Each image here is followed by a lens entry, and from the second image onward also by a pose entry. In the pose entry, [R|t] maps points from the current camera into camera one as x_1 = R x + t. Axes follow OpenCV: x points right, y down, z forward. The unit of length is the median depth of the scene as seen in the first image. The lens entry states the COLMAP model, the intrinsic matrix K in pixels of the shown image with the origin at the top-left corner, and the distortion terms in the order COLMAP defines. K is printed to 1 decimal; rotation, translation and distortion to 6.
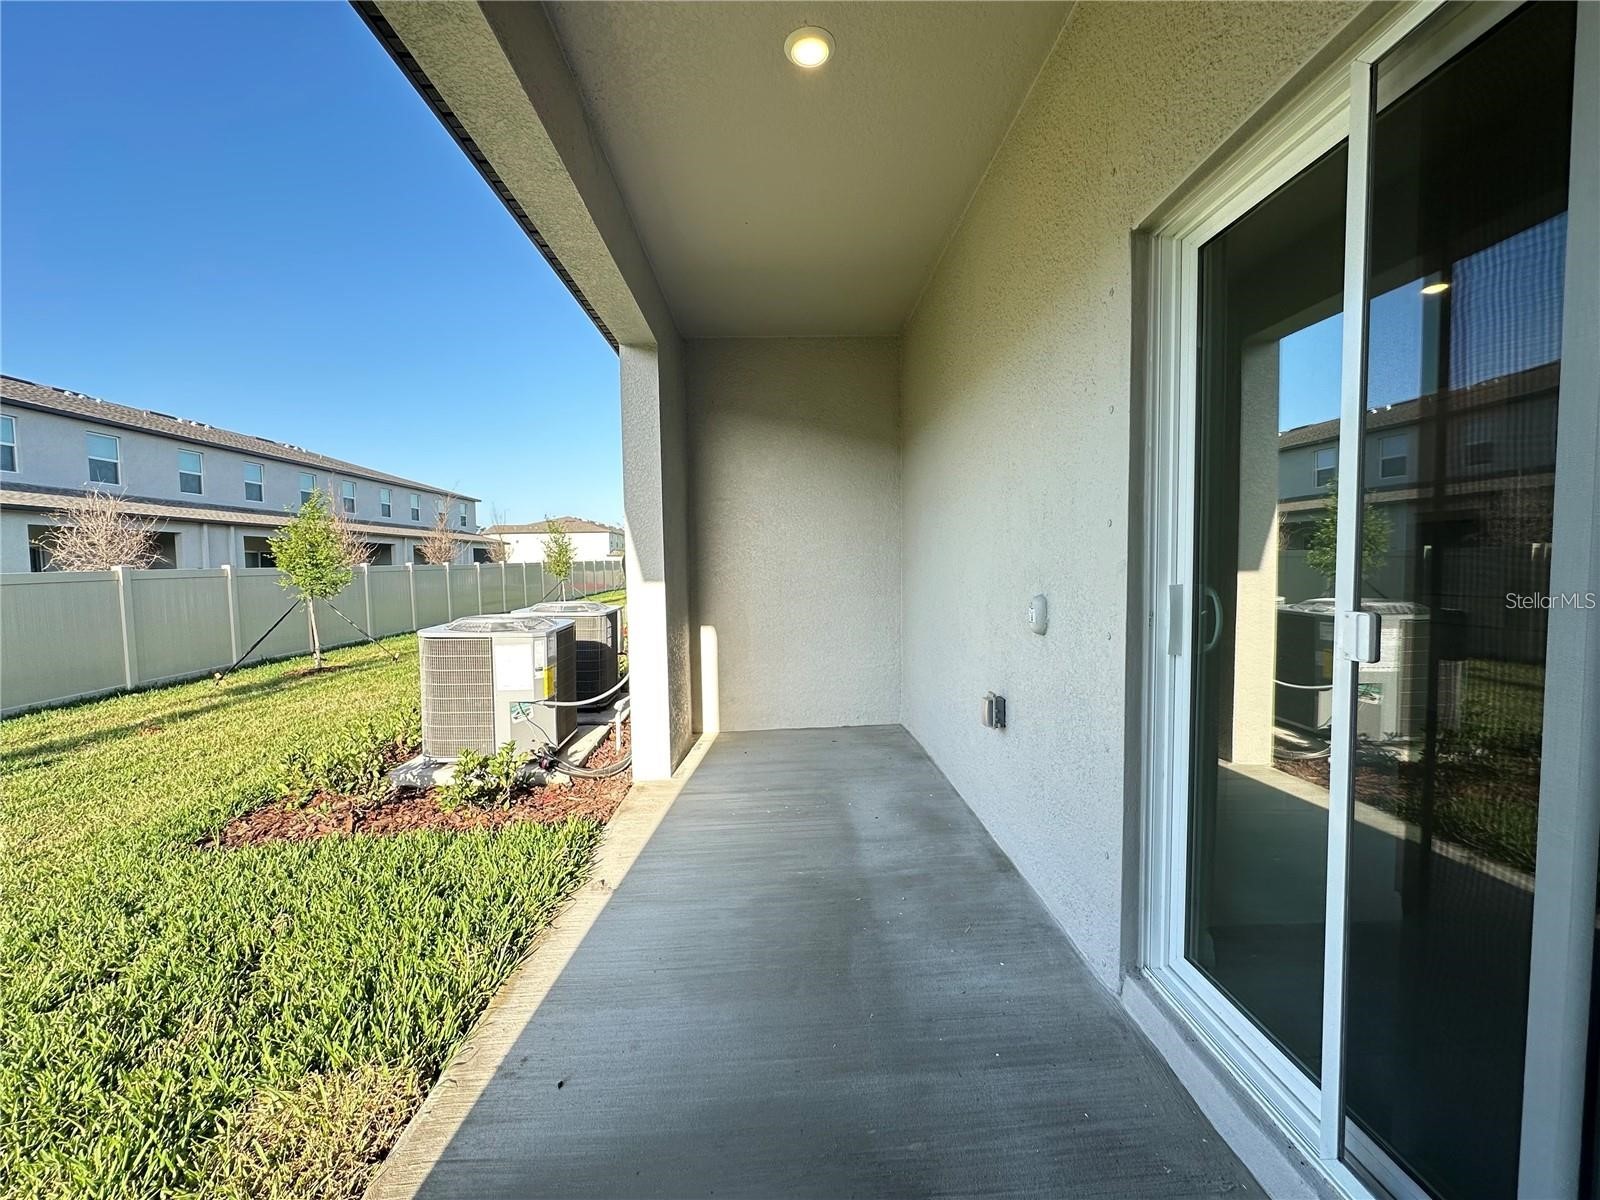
lens RADIAL K [[638.4, 0, 800.9], [0, 638.4, 599.6], [0, 0, 1]] dist [-0.002603, 0.000327]
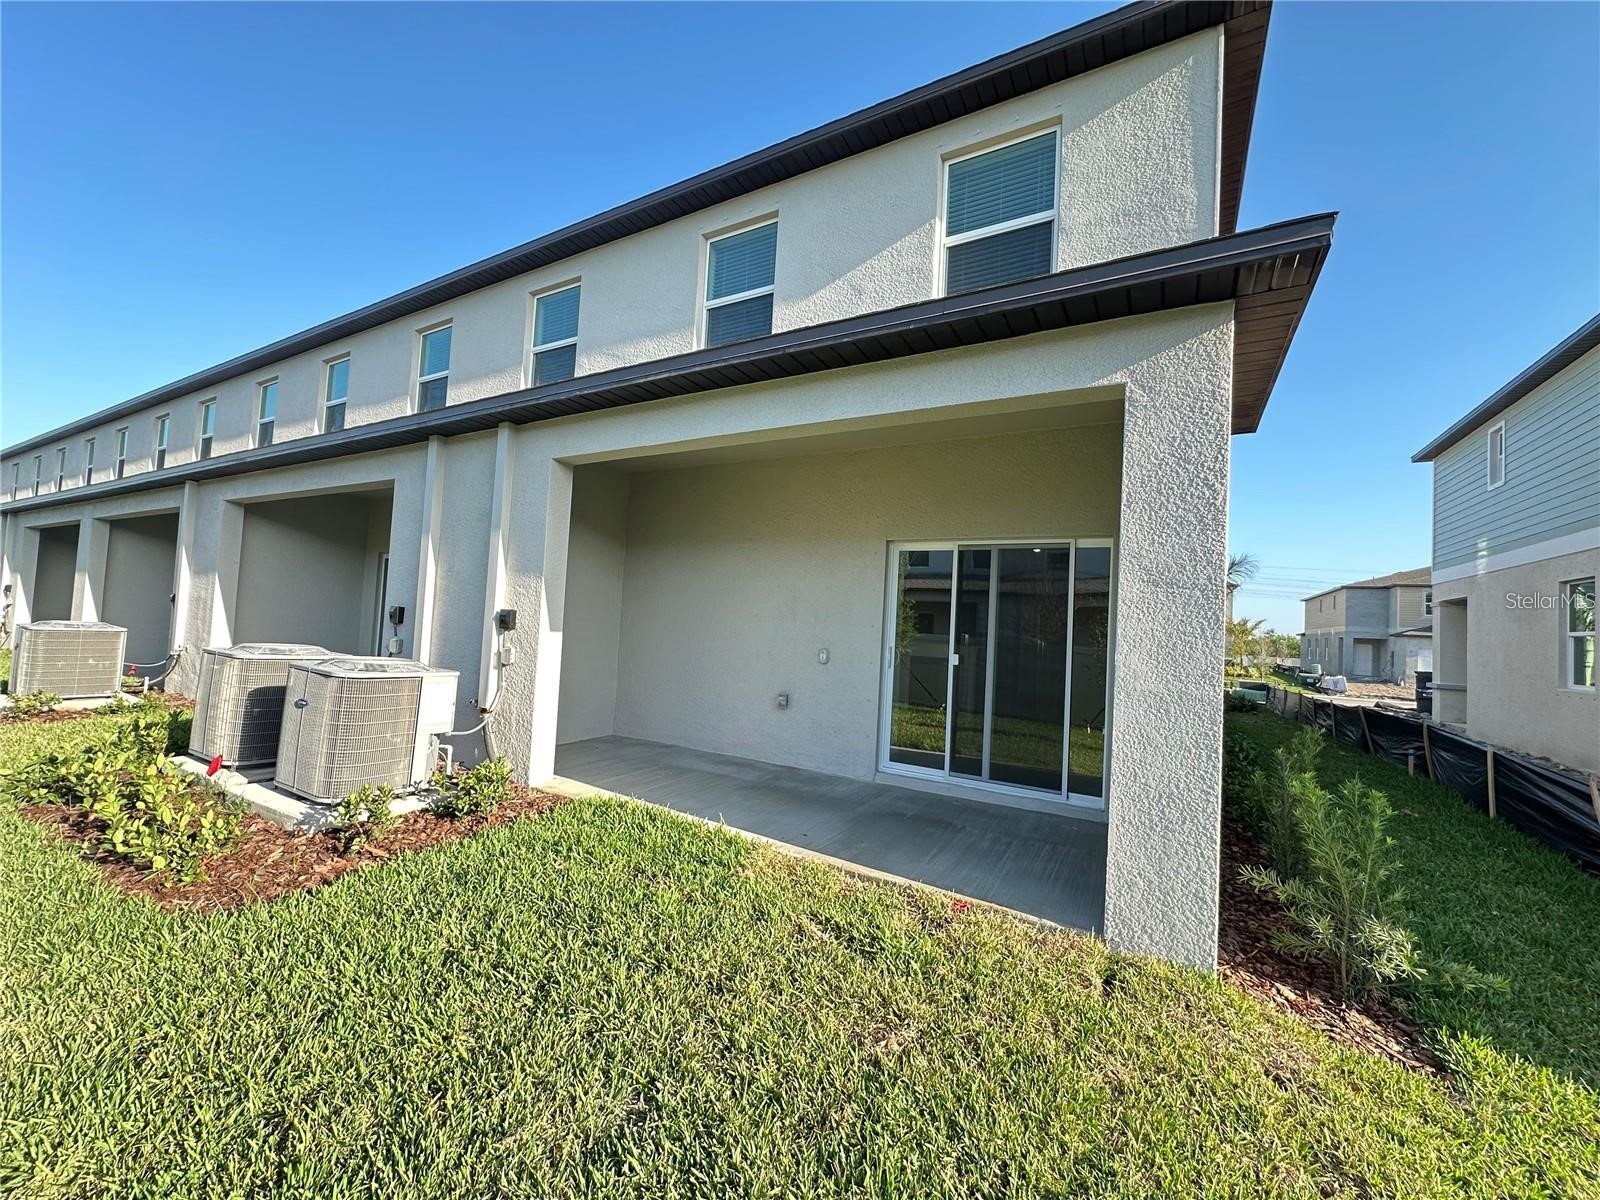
lens RADIAL K [[638.4, 0, 800.9], [0, 638.4, 599.6], [0, 0, 1]] dist [-0.002603, 0.000327]
pose [[0.528463, 0.079293, 0.845245, -1.655882], [-0.014401, 0.996323, -0.084462, 0.014710], [-0.848834, 0.032463, 0.527662, -0.242950]]
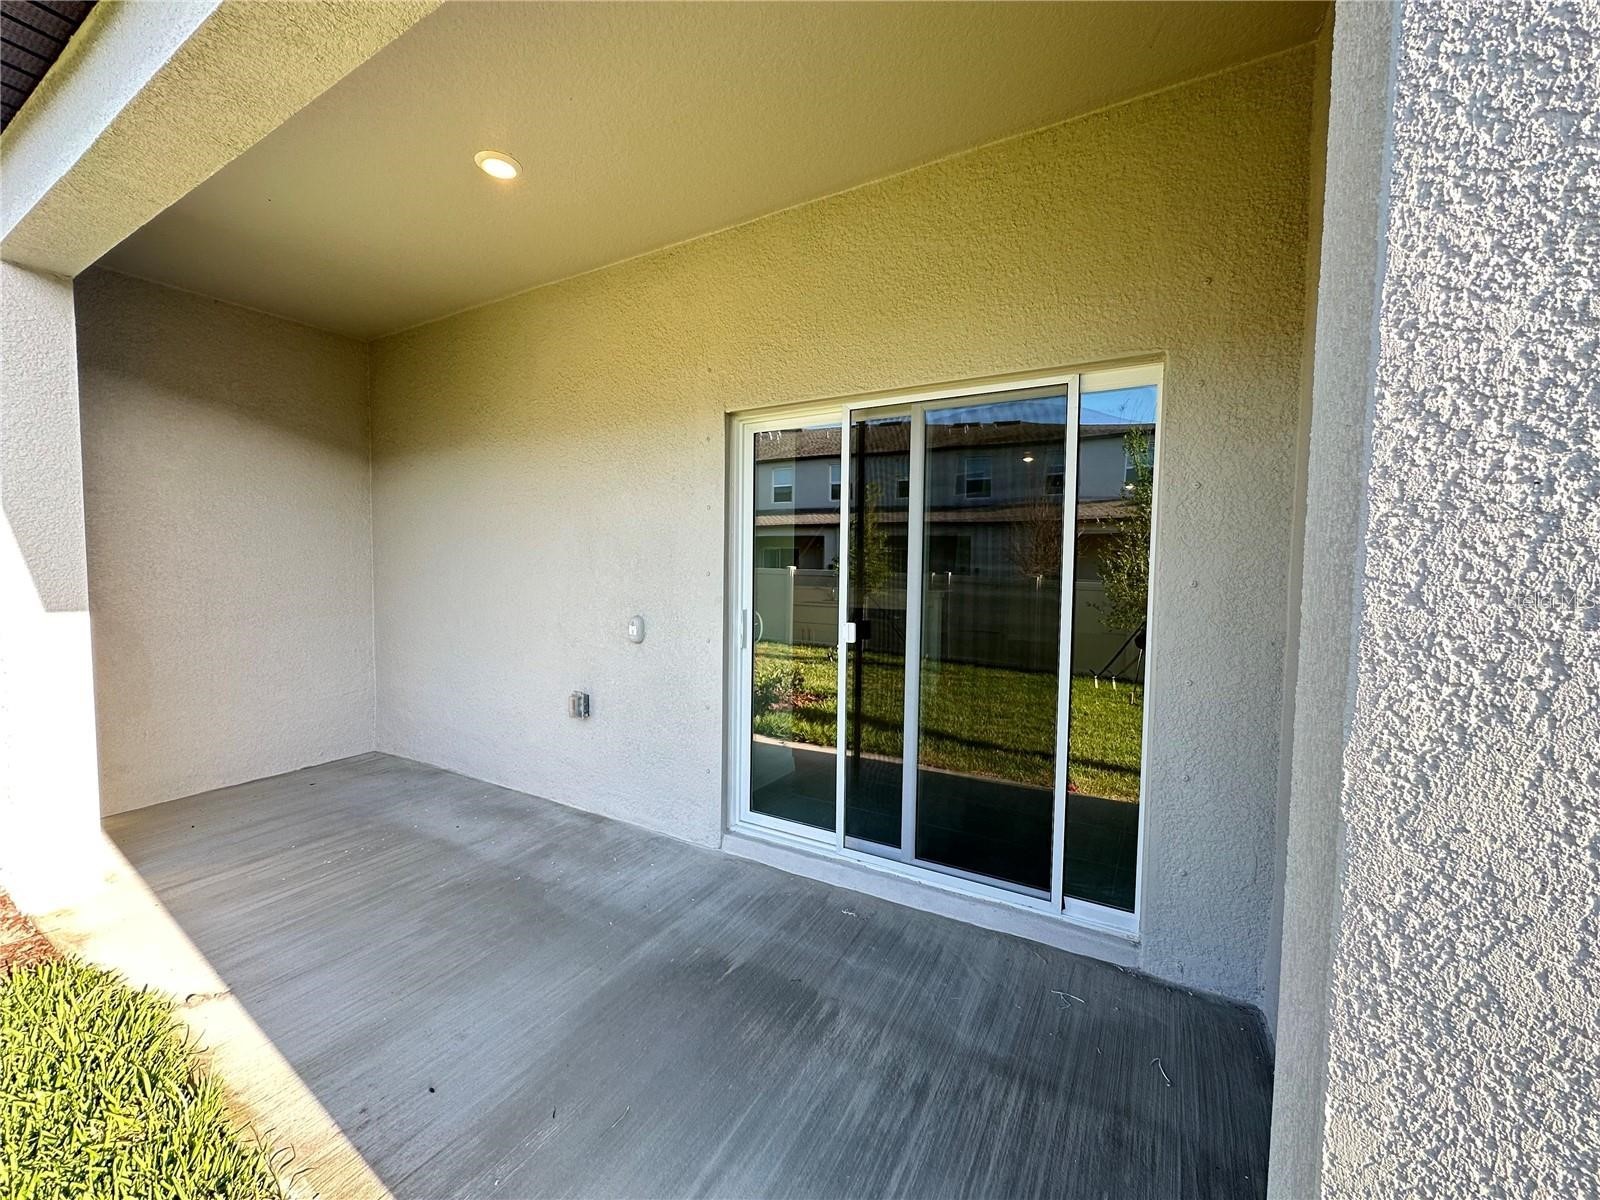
lens RADIAL K [[638.4, 0, 800.9], [0, 638.4, 599.6], [0, 0, 1]] dist [-0.002603, 0.000327]
pose [[0.529183, -0.019574, 0.848282, -0.590205], [0.024567, 0.999668, 0.007741, -0.041374], [-0.848152, 0.016744, 0.529489, -0.075609]]
